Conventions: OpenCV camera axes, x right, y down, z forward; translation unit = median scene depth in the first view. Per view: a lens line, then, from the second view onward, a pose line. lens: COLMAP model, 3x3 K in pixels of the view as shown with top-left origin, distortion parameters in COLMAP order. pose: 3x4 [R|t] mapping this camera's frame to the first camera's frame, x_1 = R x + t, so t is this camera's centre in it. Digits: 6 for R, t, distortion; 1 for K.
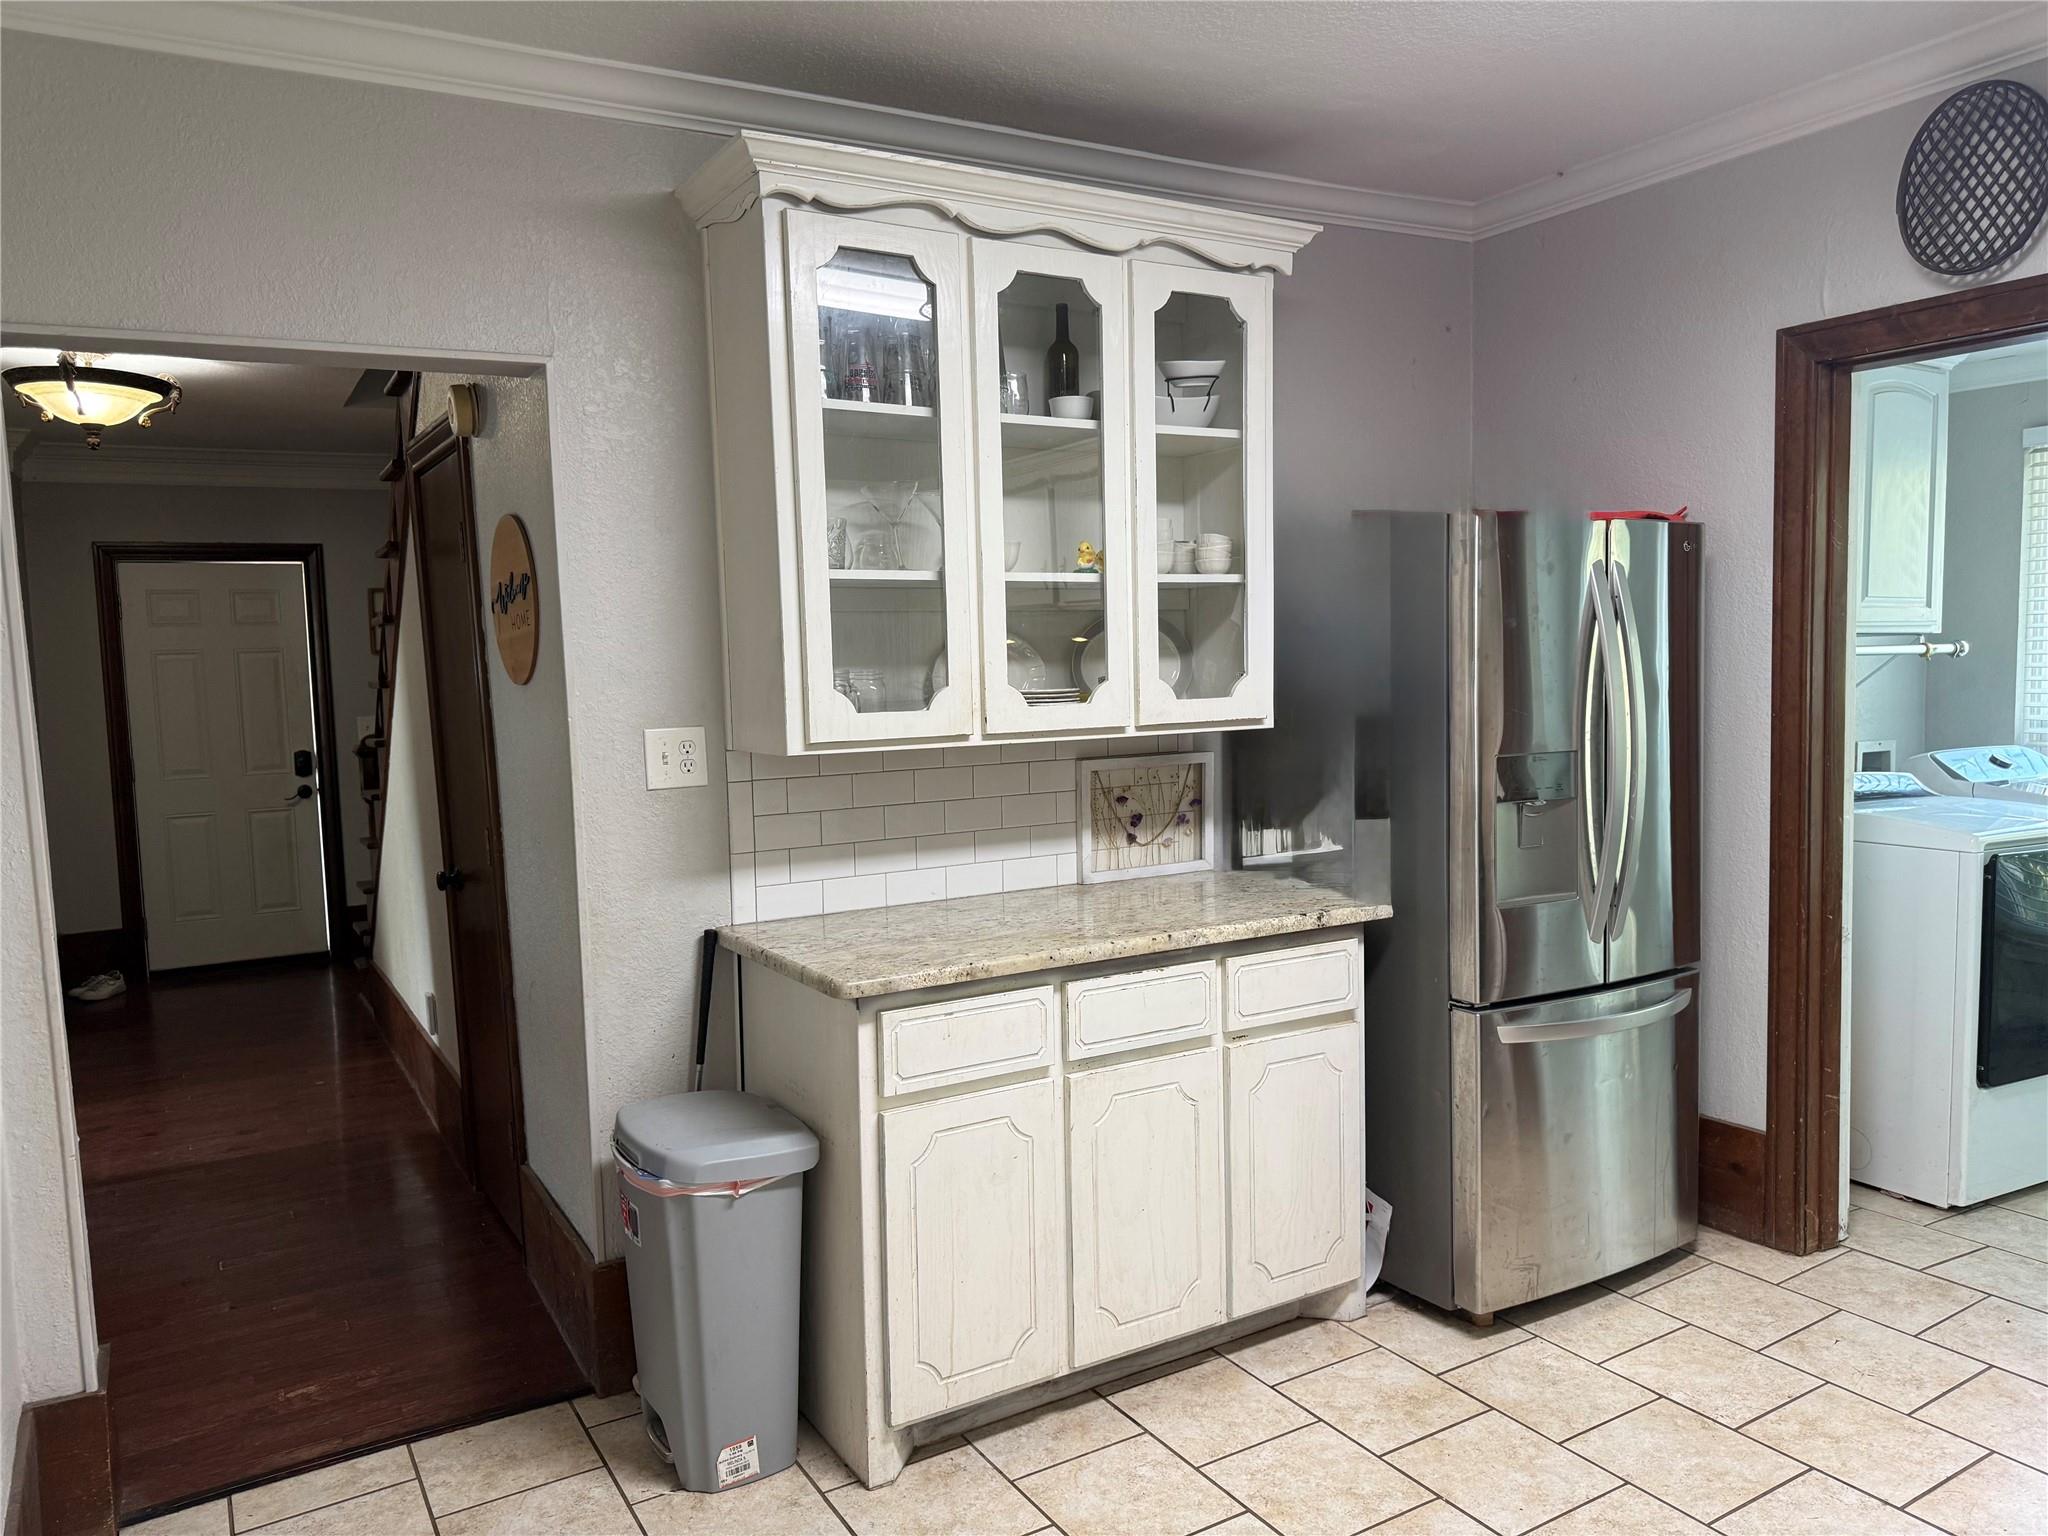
lens RADIAL K [[1435.4, 0, 1036.8], [0, 1435.4, 765.9], [0, 0, 1]] dist [0.056937, -0.071637]
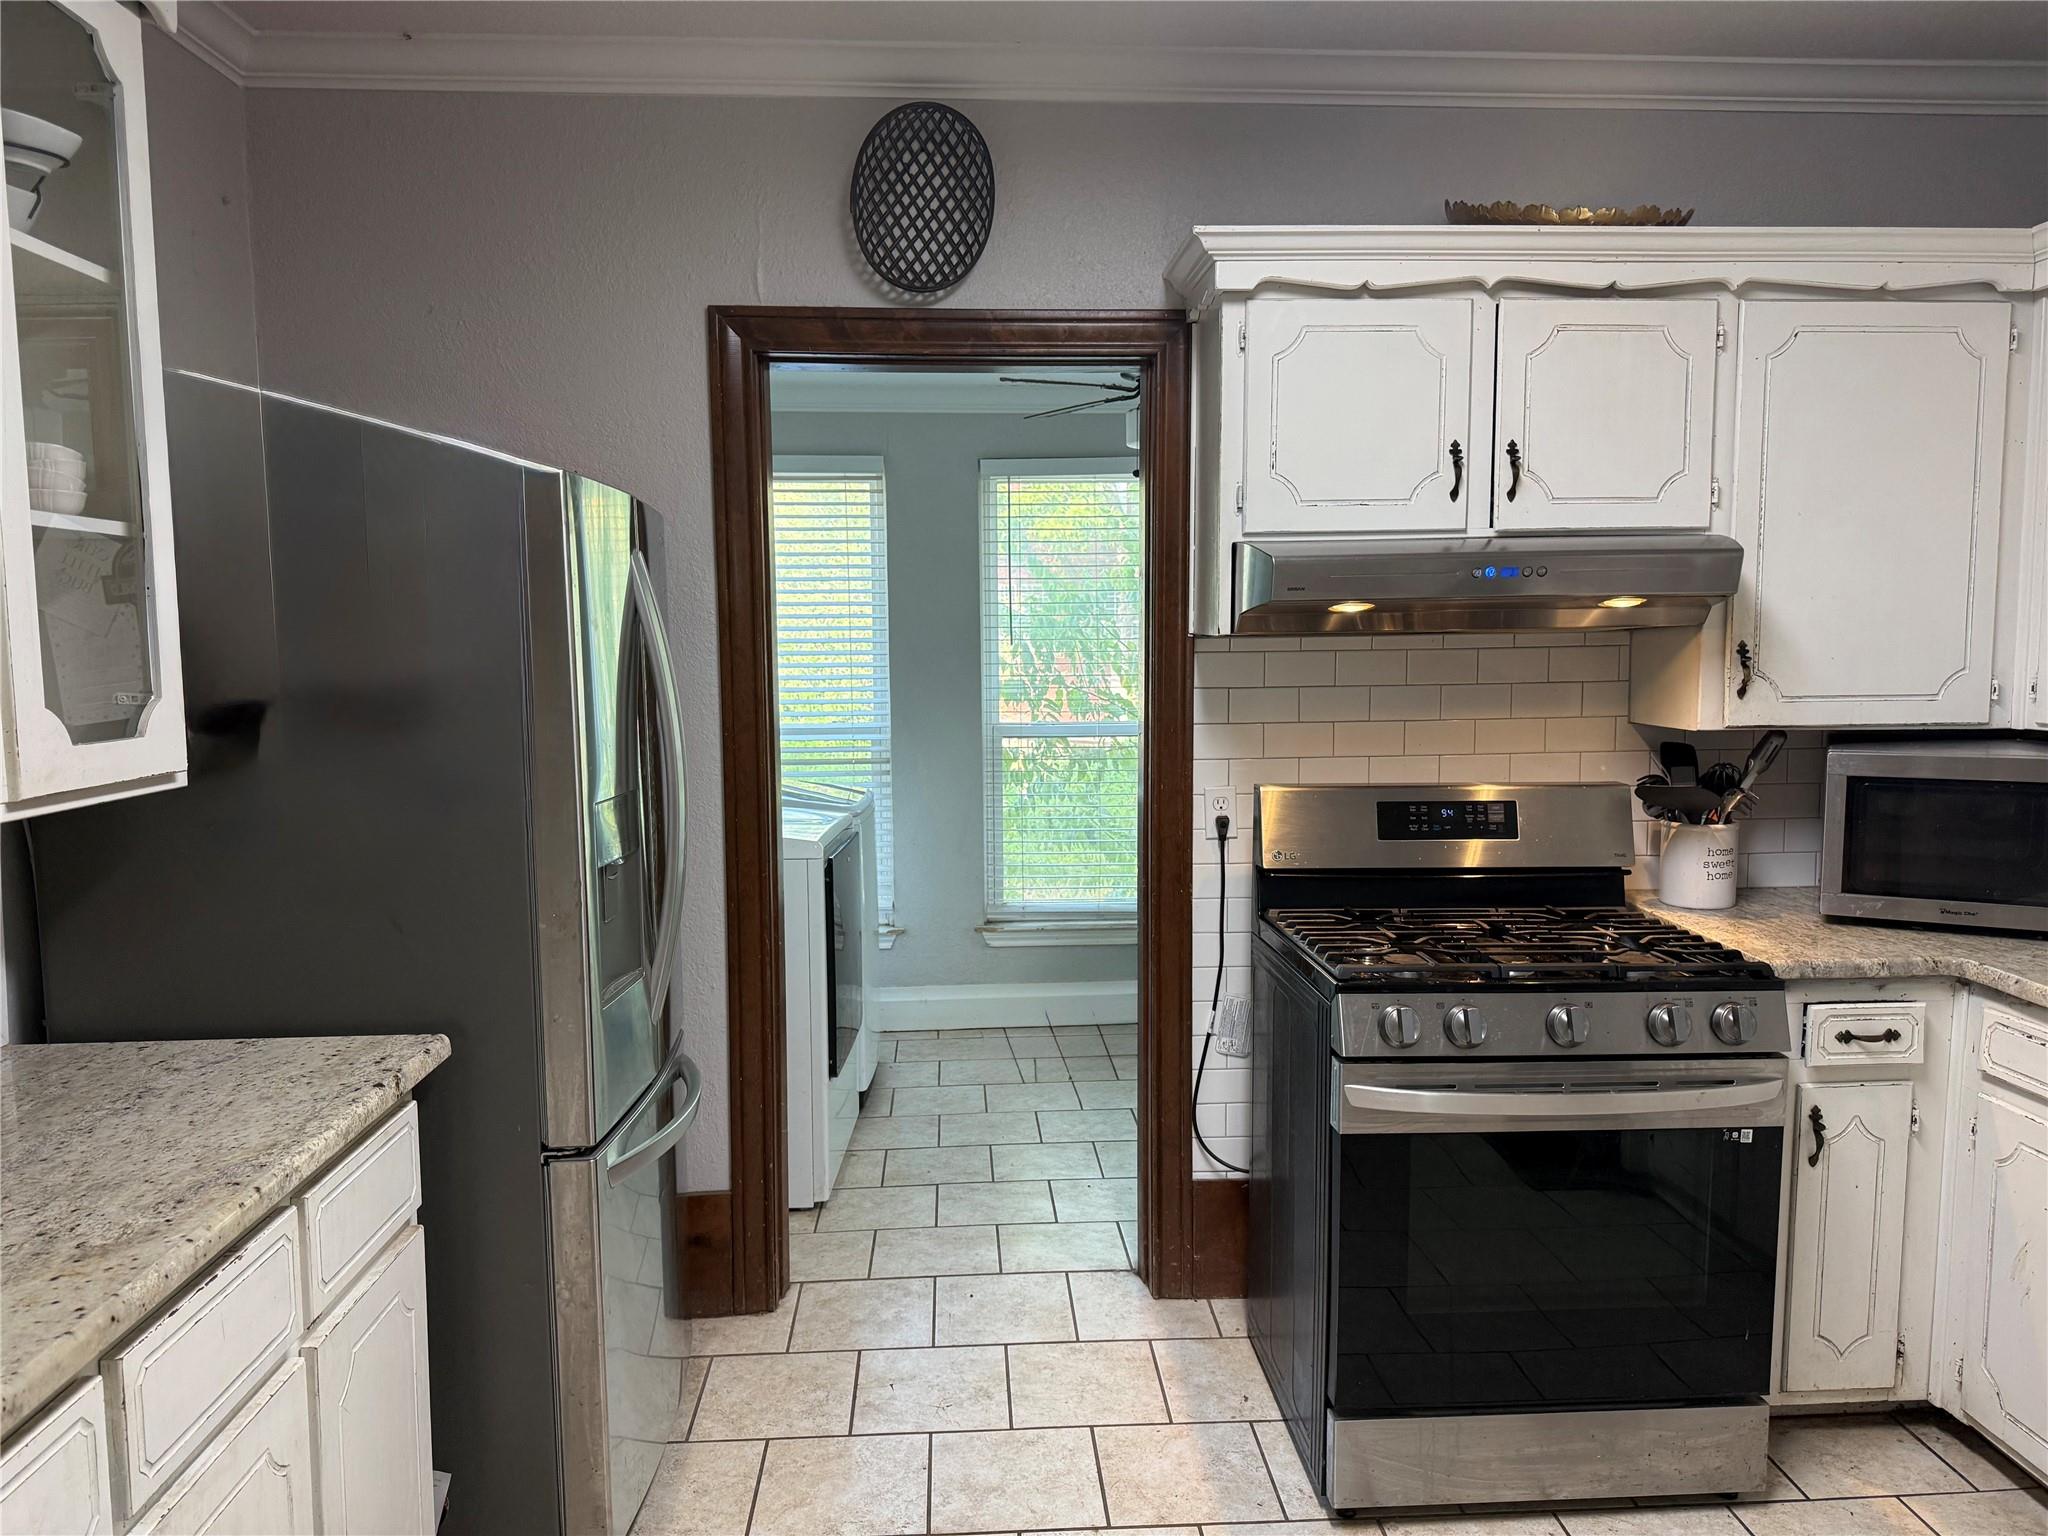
lens RADIAL K [[1435.4, 0, 1040.6], [0, 1435.4, 772.0], [0, 0, 1]] dist [0.056937, -0.071637]
pose [[0.468012, -0.060861, 0.881624, -0.206655], [0.064208, 0.997331, 0.034763, -0.031636], [-0.881386, 0.040338, 0.470671, 0.422323]]
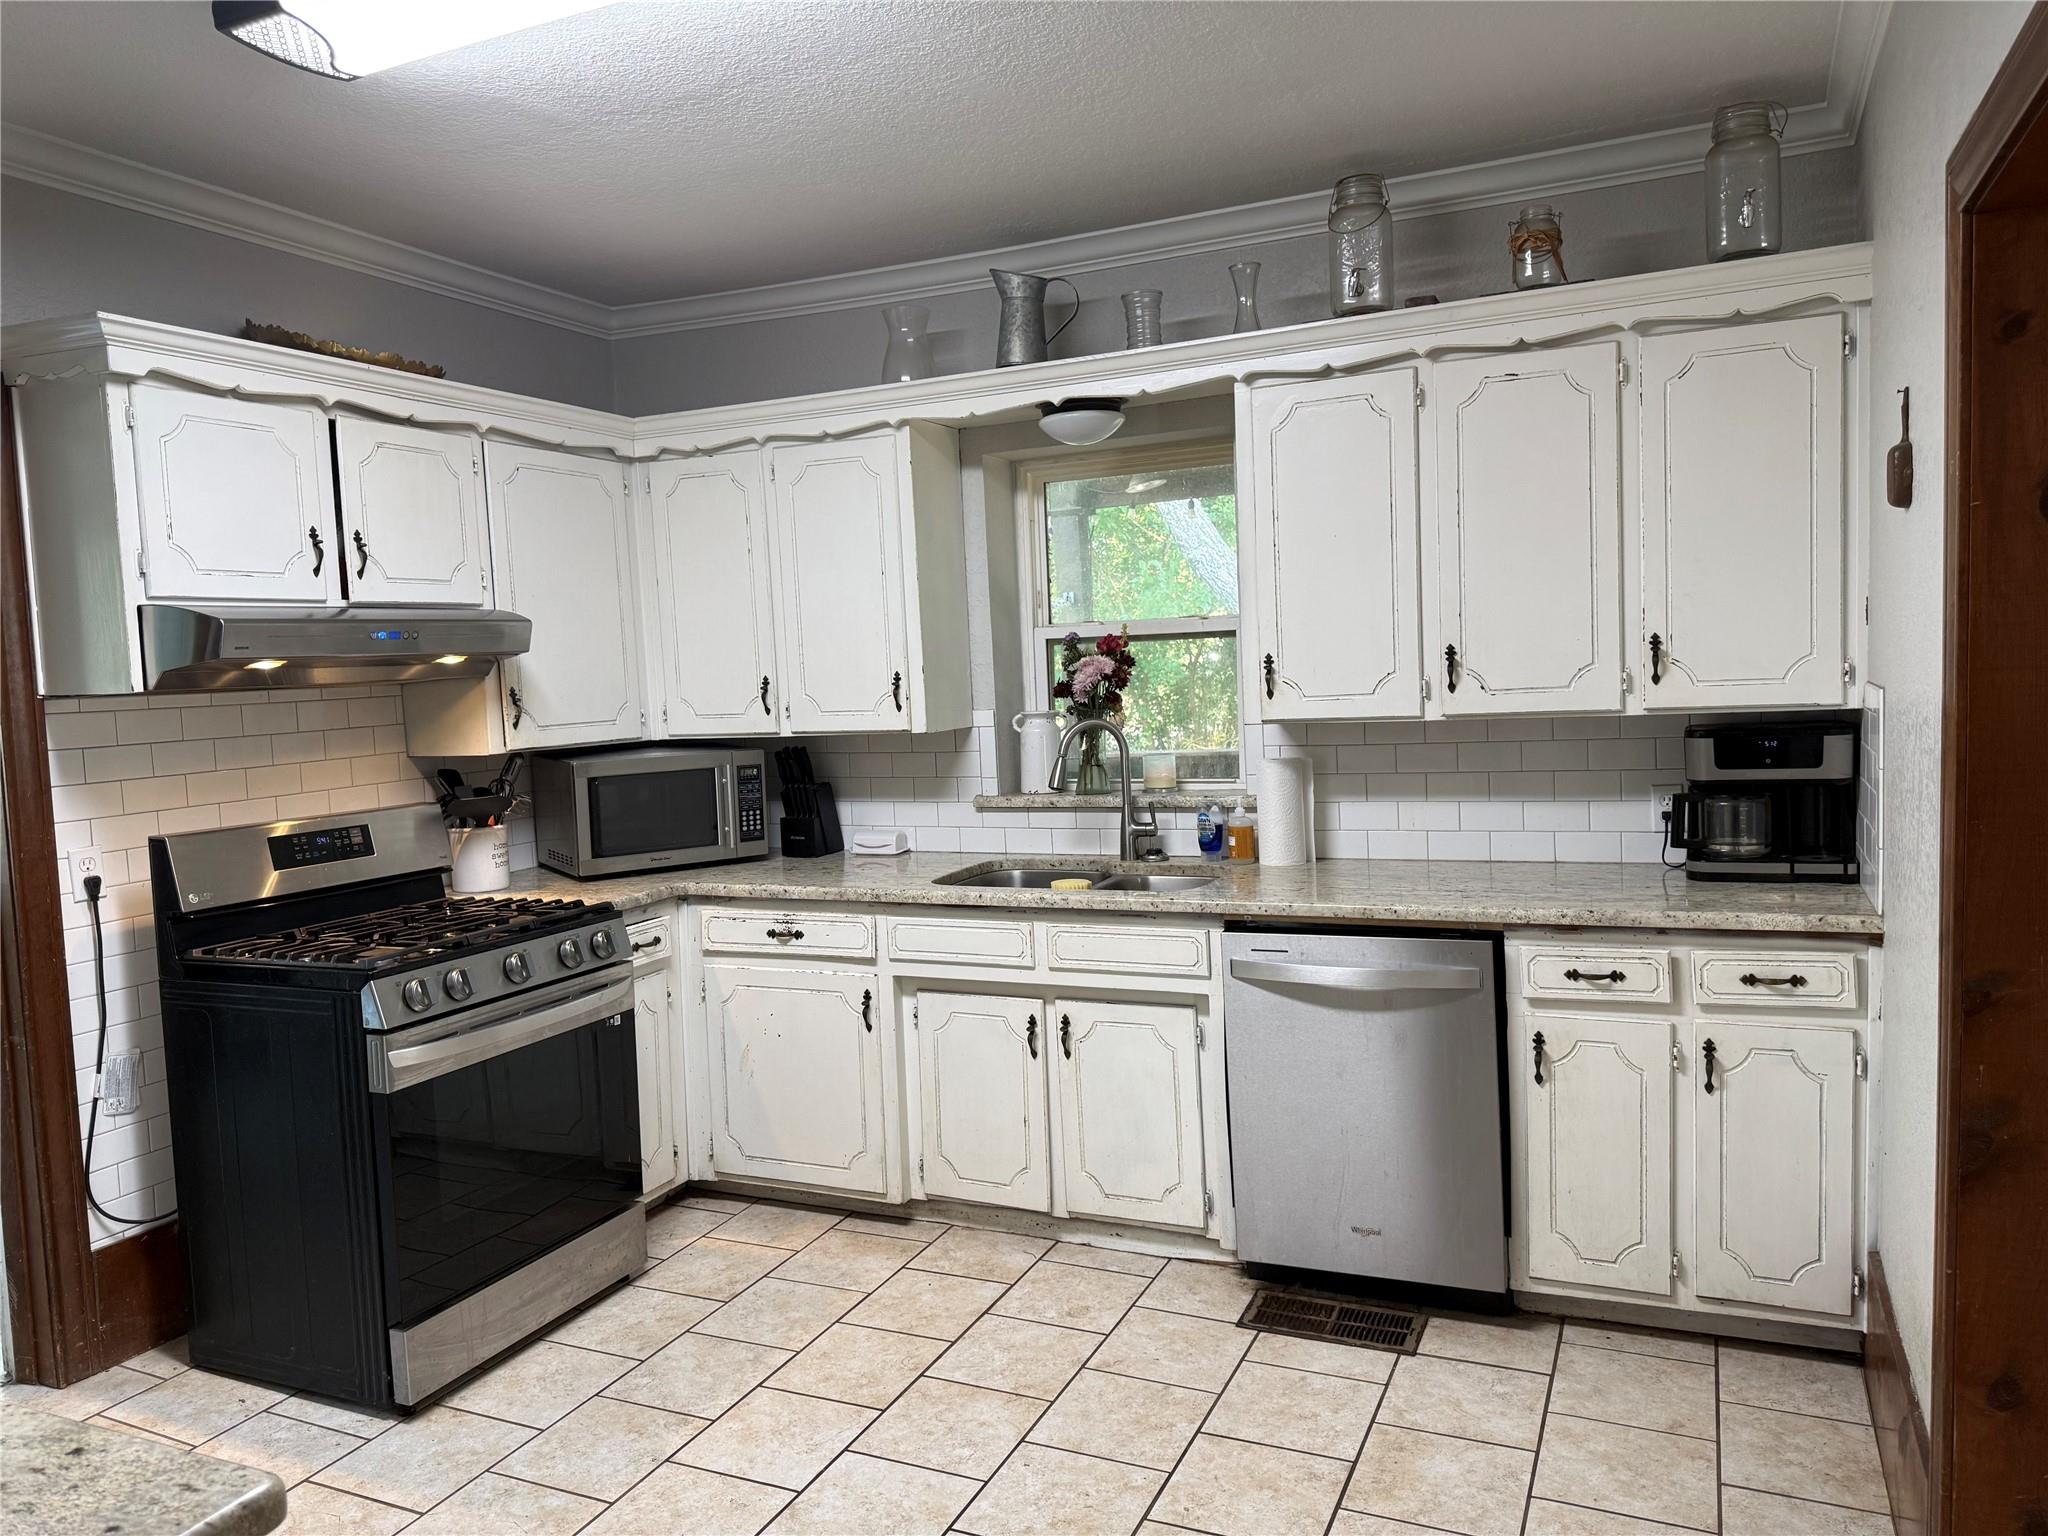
lens RADIAL K [[1435.4, 0, 1014.4], [0, 1435.4, 765.9], [0, 0, 1]] dist [0.056937, -0.071637]
pose [[-0.556578, -0.007427, 0.830762, -0.477409], [0.123915, 0.988033, 0.091851, -0.048253], [-0.821502, 0.154066, -0.548997, 0.812290]]
